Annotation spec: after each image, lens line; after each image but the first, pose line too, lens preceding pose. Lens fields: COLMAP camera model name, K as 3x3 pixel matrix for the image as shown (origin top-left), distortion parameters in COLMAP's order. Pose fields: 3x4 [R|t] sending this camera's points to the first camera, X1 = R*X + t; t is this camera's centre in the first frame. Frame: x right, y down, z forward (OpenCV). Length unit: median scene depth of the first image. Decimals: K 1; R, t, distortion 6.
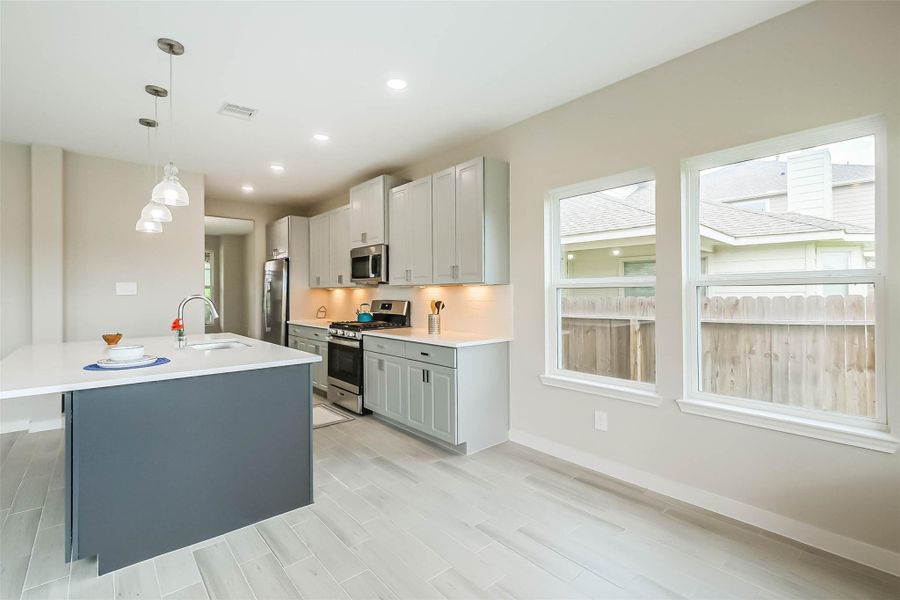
lens RADIAL K [[403.5, 0, 452.8], [0, 403.5, 296.4], [0, 0, 1]] dist [-0.000075, 0.000070]
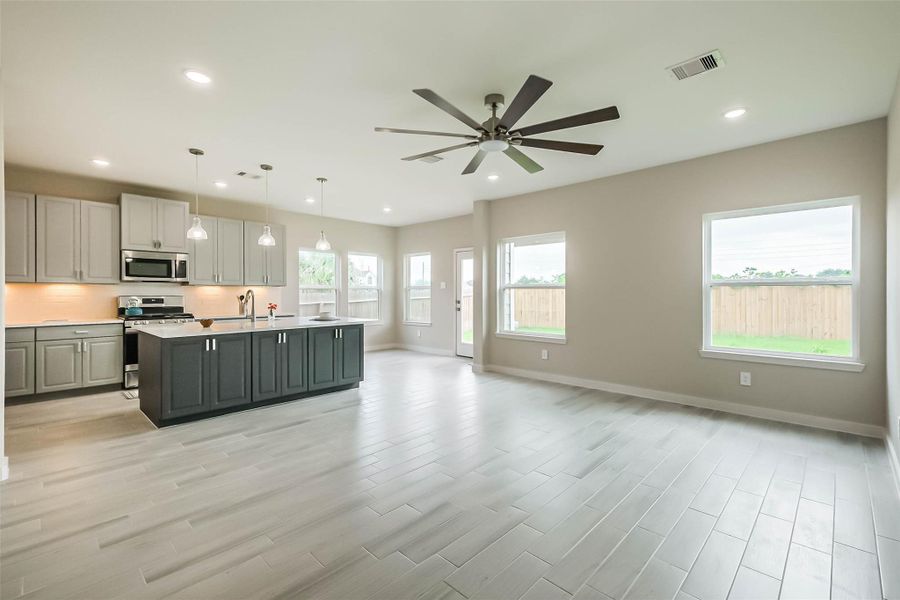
lens RADIAL K [[414.0, 0, 450.0], [0, 414.0, 300.0], [0, 0, 1]] dist [-0.026368, -0.000035]
pose [[-0.080419, -0.017758, 0.996603, -1.755603], [0.007907, 0.999798, 0.018453, 0.006455], [-0.996730, 0.009364, -0.080262, 0.262344]]
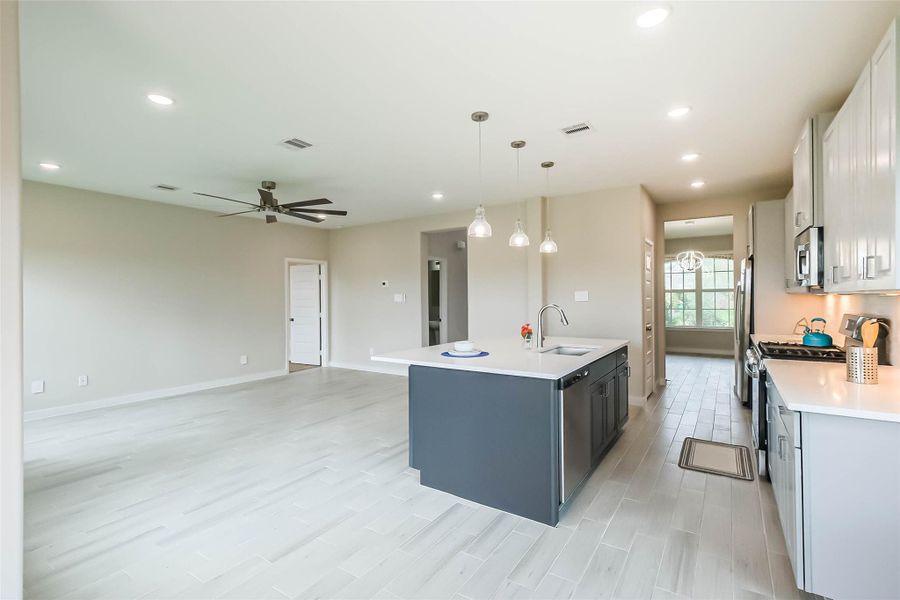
lens RADIAL K [[414.0, 0, 450.0], [0, 414.0, 300.0], [0, 0, 1]] dist [-0.026368, -0.000035]
pose [[0.251856, 0.009557, -0.967717, 0.316677], [-0.000850, 0.999953, 0.009654, -0.020817], [0.967764, -0.001609, 0.251853, 0.311382]]
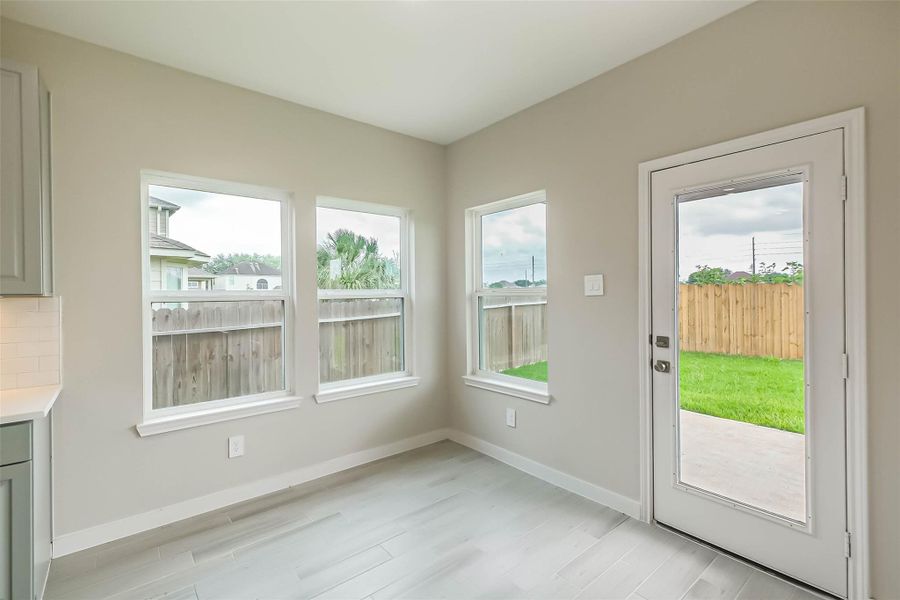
lens RADIAL K [[403.5, 0, 452.8], [0, 403.5, 296.4], [0, 0, 1]] dist [-0.000075, 0.000070]
pose [[0.030737, 0.002057, 0.999525, -0.372926], [0.020435, 0.999788, -0.002686, -0.013185], [-0.999319, 0.020508, 0.030688, 0.332187]]
